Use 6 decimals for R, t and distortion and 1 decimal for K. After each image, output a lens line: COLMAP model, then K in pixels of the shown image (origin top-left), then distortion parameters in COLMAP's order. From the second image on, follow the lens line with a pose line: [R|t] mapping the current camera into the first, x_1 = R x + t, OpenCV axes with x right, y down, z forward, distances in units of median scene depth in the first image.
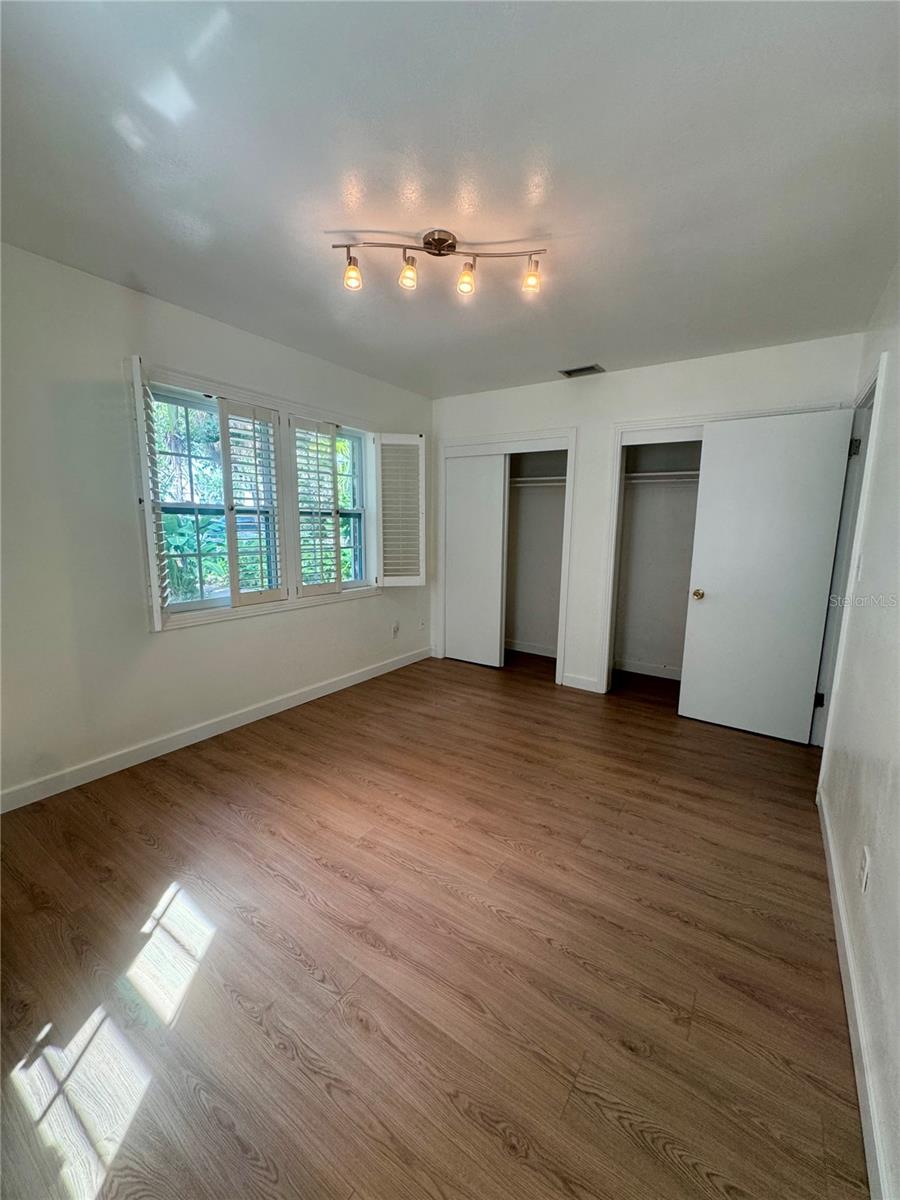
lens RADIAL K [[480.0, 0, 451.4], [0, 480.0, 598.6], [0, 0, 1]] dist [-0.005652, -0.000074]
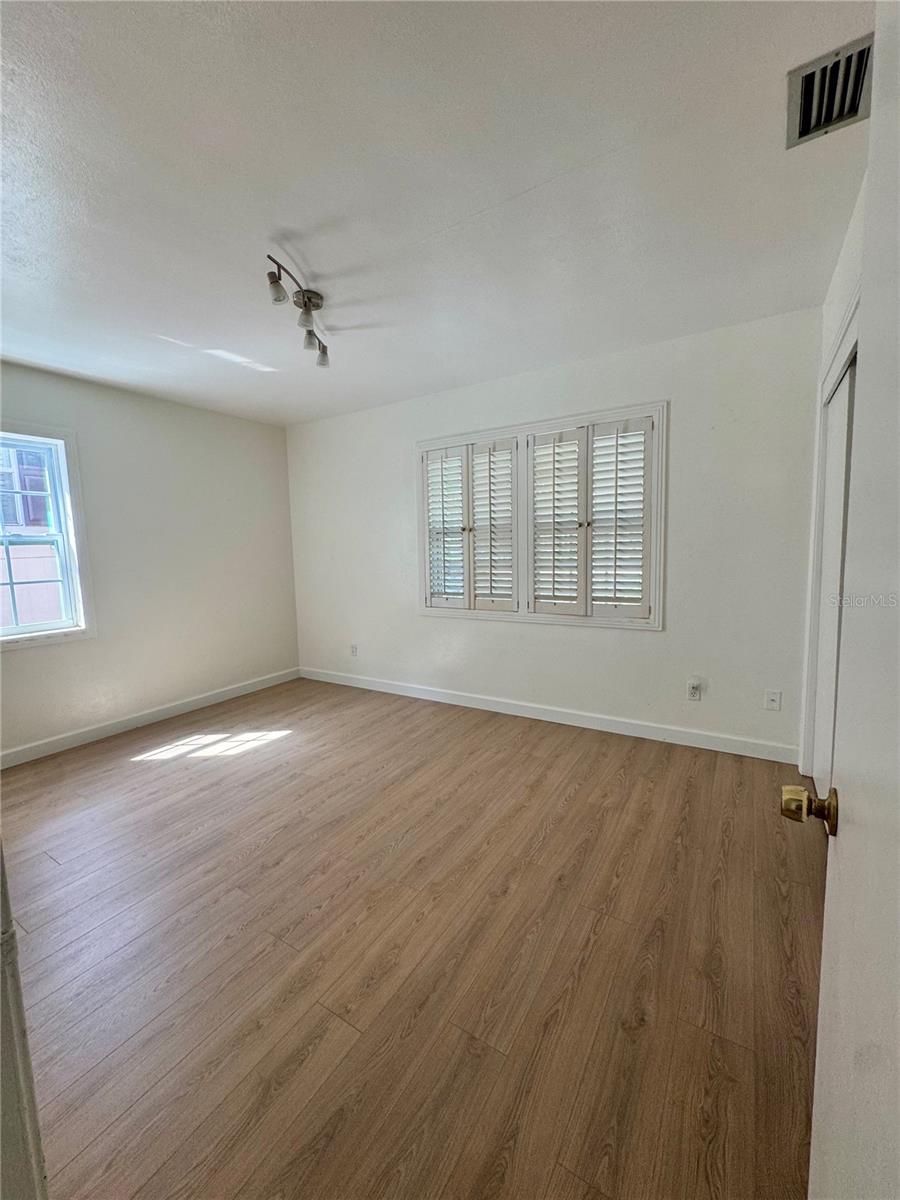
lens RADIAL K [[480.0, 0, 451.4], [0, 480.0, 598.6], [0, 0, 1]] dist [-0.005652, -0.000074]
pose [[0.034902, 0.089604, -0.995366, 0.877766], [-0.128935, 0.988053, 0.084425, -0.121575], [0.991039, 0.125391, 0.046038, 1.000243]]
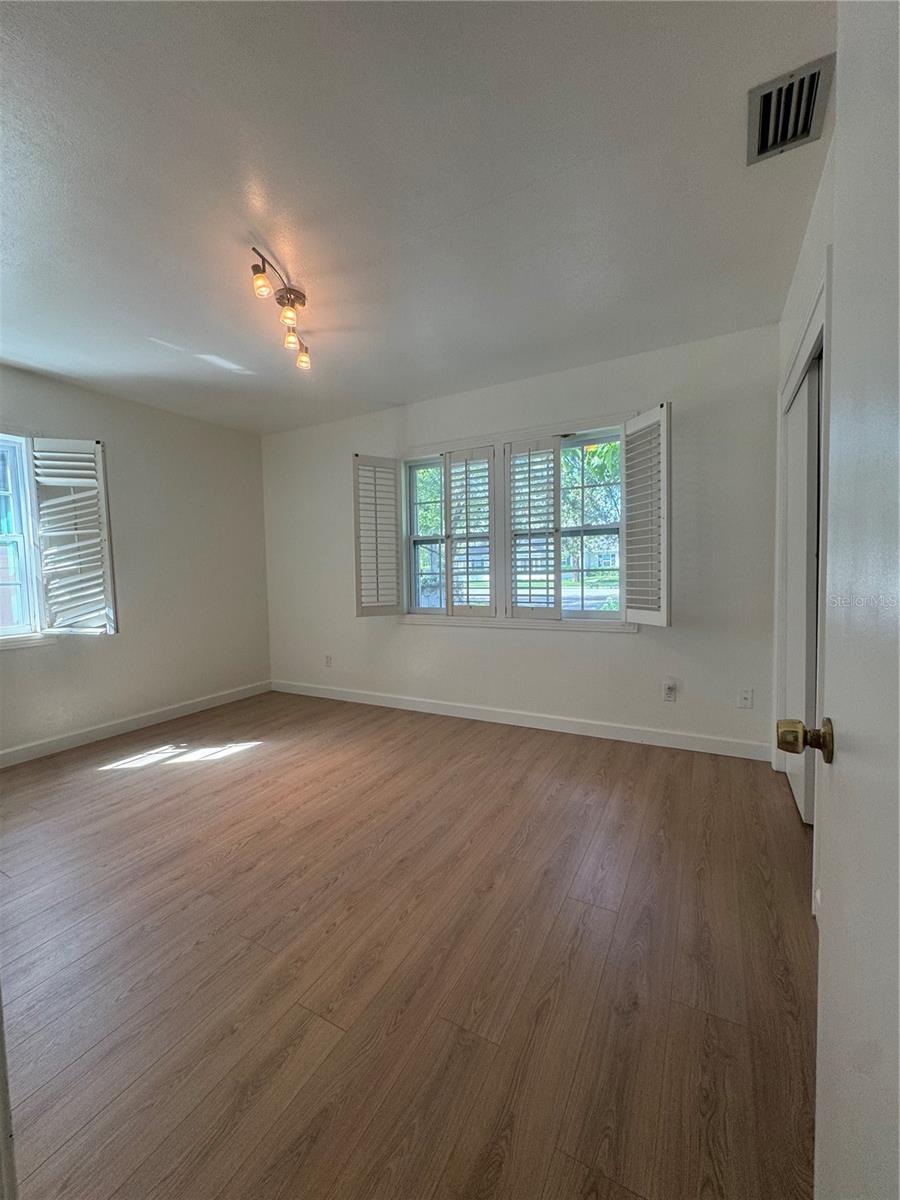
lens RADIAL K [[480.0, 0, 451.4], [0, 480.0, 598.6], [0, 0, 1]] dist [-0.005652, -0.000074]
pose [[0.092521, 0.040606, -0.994882, 0.878290], [-0.131295, 0.990941, 0.028235, -0.070307], [0.987016, 0.128011, 0.097014, 0.990884]]
